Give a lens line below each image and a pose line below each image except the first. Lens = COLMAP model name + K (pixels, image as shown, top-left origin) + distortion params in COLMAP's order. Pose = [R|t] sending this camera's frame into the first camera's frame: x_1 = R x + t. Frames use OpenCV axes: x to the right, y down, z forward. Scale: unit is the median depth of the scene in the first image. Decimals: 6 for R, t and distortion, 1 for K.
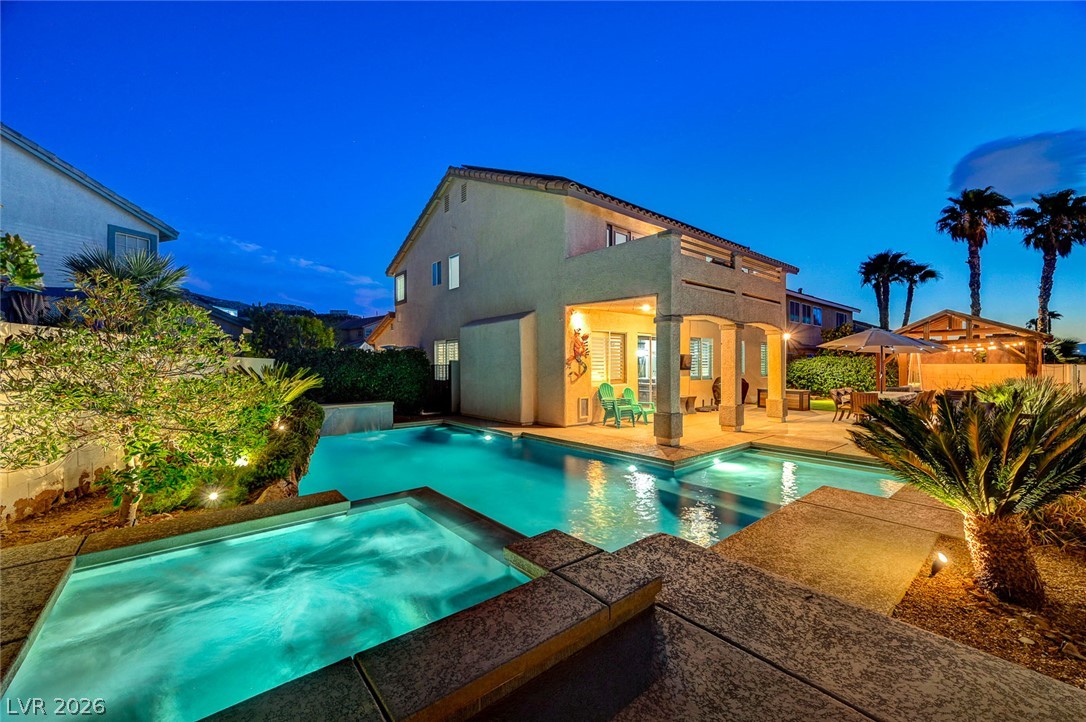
lens RADIAL K [[429.4, 0, 547.5], [0, 429.4, 363.4], [0, 0, 1]] dist [-0.001562, -0.001183]
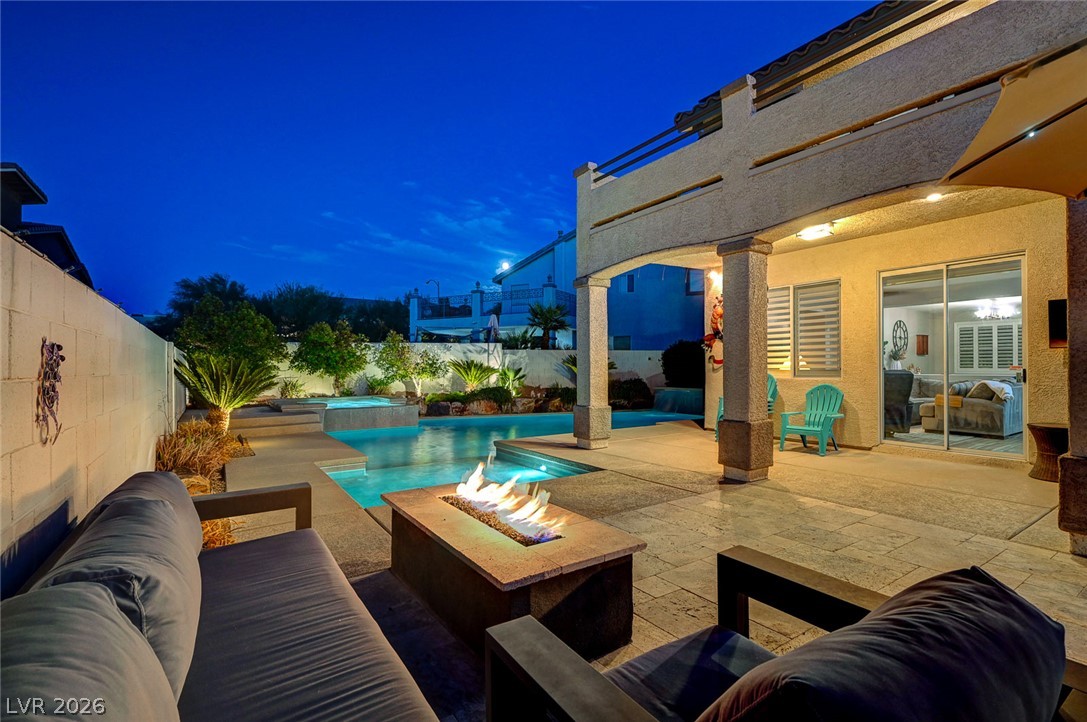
lens RADIAL K [[463.3, 0, 523.4], [0, 463.3, 369.7], [0, 0, 1]] dist [-0.015551, -0.001110]
pose [[-0.116513, 0.009258, -0.993146, 0.837066], [0.004916, 0.999950, 0.008745, 0.033183], [0.993177, -0.003864, -0.116552, 0.734648]]
